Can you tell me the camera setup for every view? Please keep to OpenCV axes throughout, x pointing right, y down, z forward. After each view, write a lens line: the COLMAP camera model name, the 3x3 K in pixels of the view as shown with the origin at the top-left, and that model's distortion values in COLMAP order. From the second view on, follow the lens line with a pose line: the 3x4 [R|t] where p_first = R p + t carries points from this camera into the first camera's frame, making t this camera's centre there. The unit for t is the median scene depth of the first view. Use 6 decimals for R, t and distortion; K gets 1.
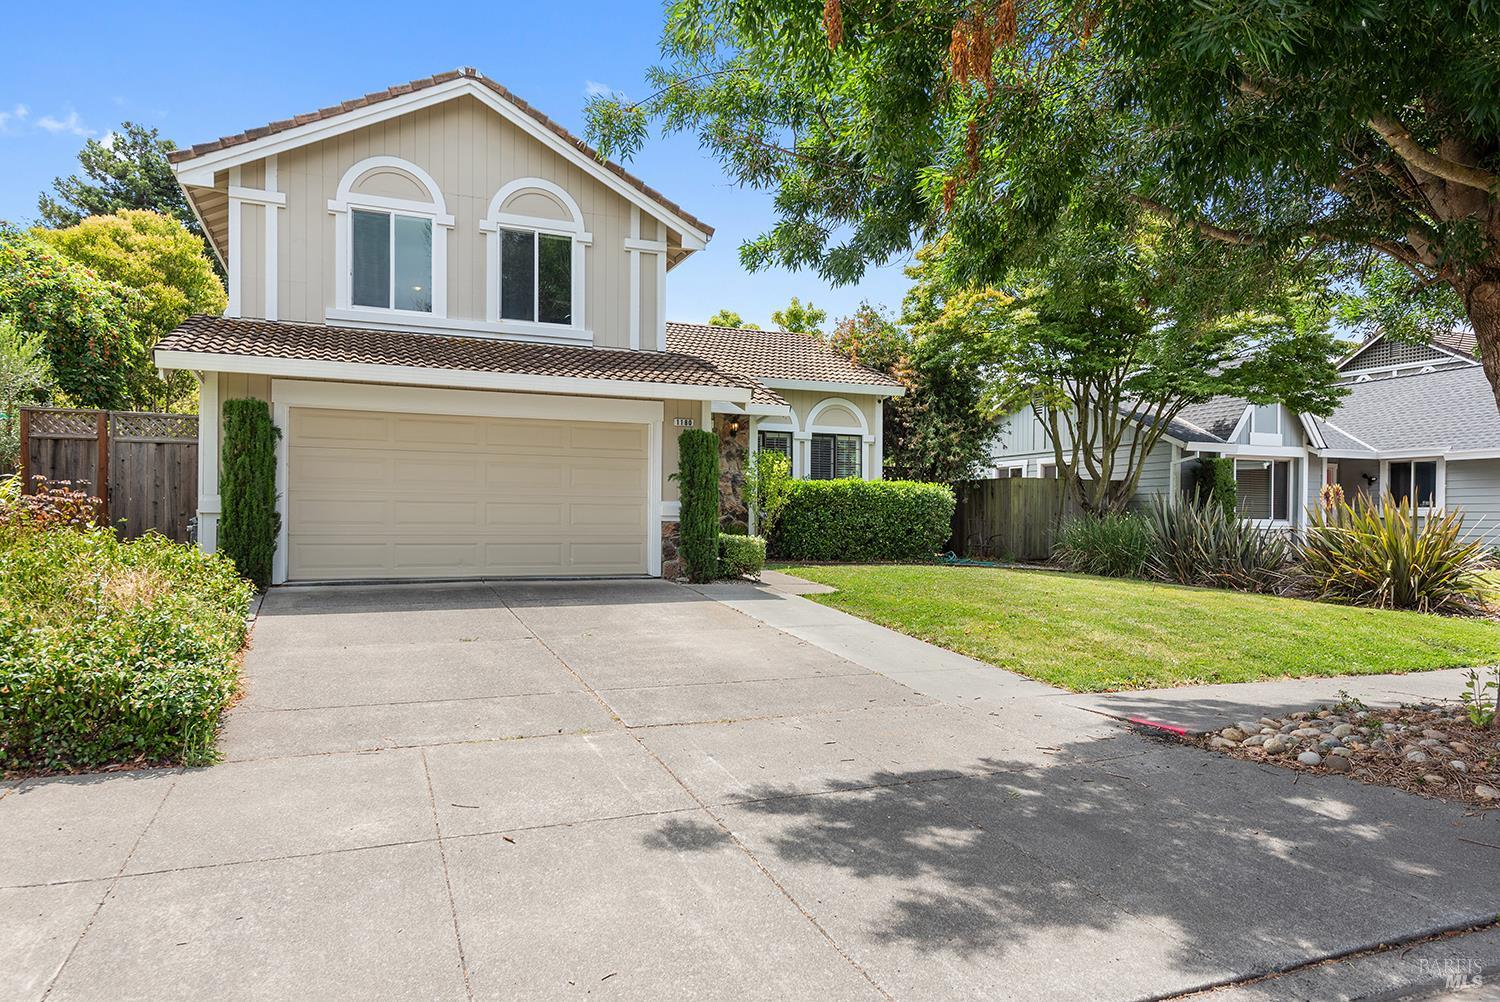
lens RADIAL K [[957.2, 0, 752.1], [0, 957.2, 509.8], [0, 0, 1]] dist [-0.005419, -0.000515]
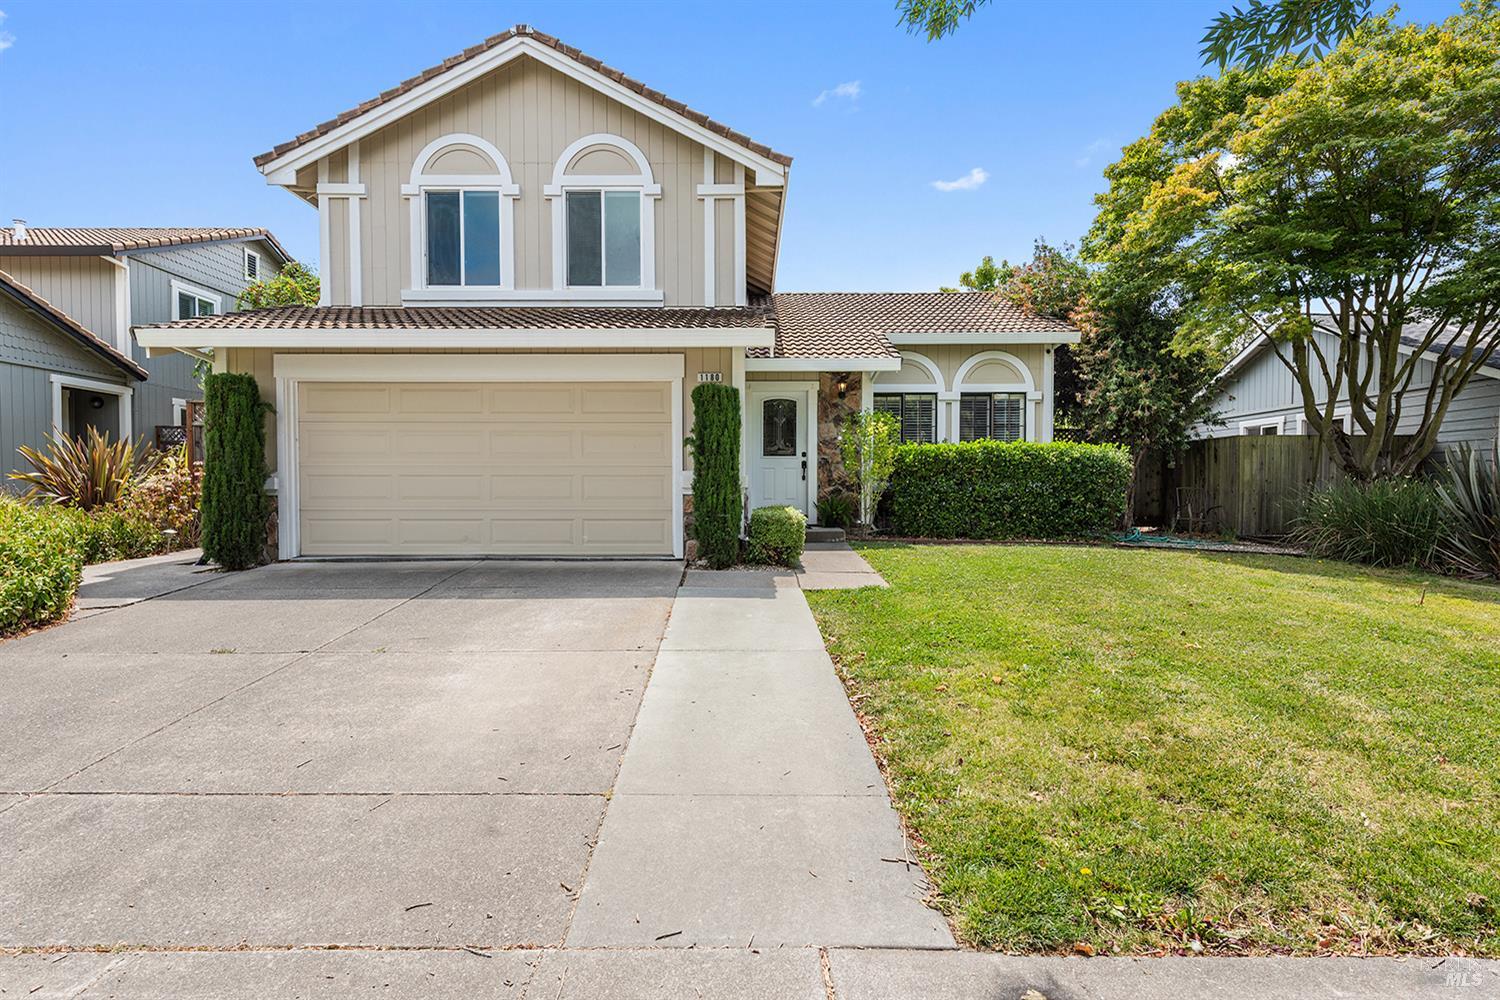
lens RADIAL K [[747.1, 0, 743.8], [0, 747.1, 499.0], [0, 0, 1]] dist [0.003487, -0.005318]
pose [[0.918365, -0.003118, -0.395722, 0.171550], [0.012167, 0.999719, 0.020360, 0.002626], [0.395547, -0.023512, 0.918145, 0.317881]]
